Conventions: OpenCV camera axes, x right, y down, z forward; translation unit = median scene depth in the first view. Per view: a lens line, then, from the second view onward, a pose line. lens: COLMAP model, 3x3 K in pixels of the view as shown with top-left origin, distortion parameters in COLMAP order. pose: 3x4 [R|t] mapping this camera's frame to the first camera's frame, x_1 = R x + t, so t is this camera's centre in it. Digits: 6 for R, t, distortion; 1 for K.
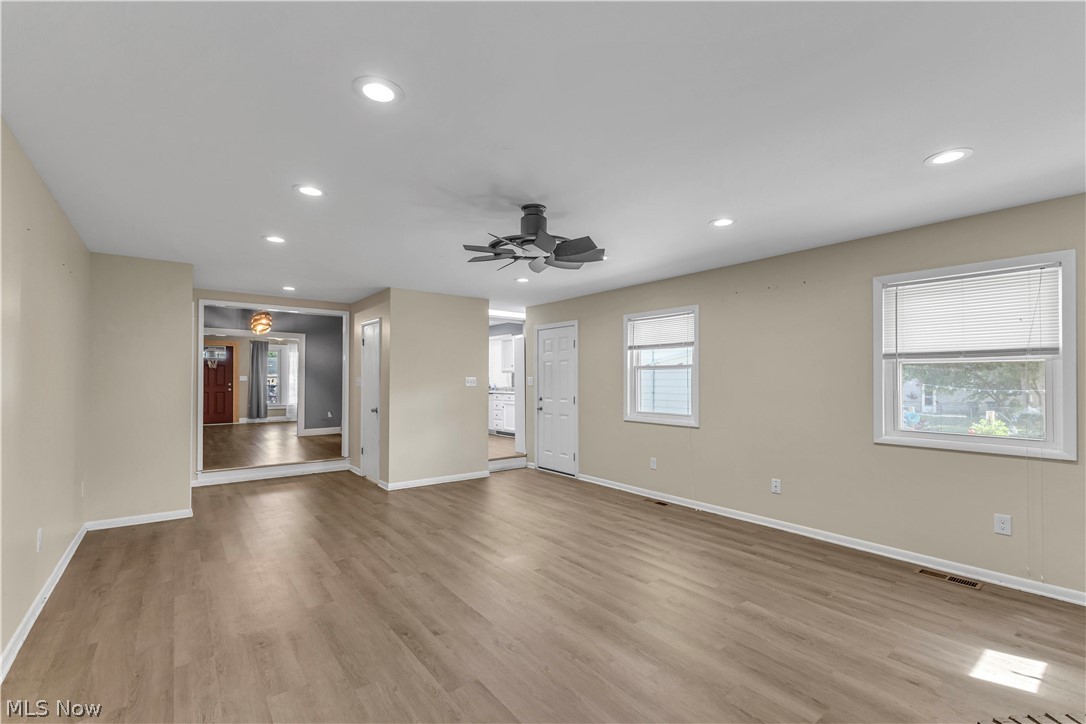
lens RADIAL K [[471.0, 0, 539.9], [0, 471.0, 370.7], [0, 0, 1]] dist [0.005462, -0.001261]
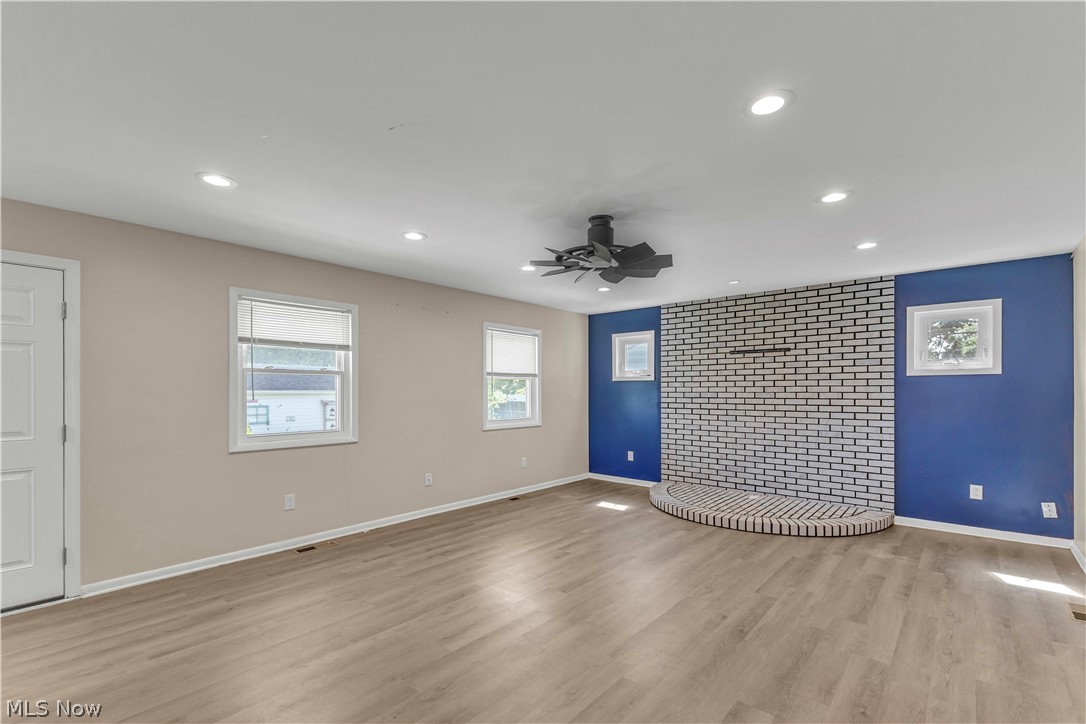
lens RADIAL K [[471.0, 0, 550.9], [0, 471.0, 391.9], [0, 0, 1]] dist [0.005462, -0.001261]
pose [[-0.190644, -0.005414, 0.981644, -0.721426], [-0.018311, 0.999830, 0.001958, 0.019123], [-0.981488, -0.017601, -0.190711, 0.951951]]
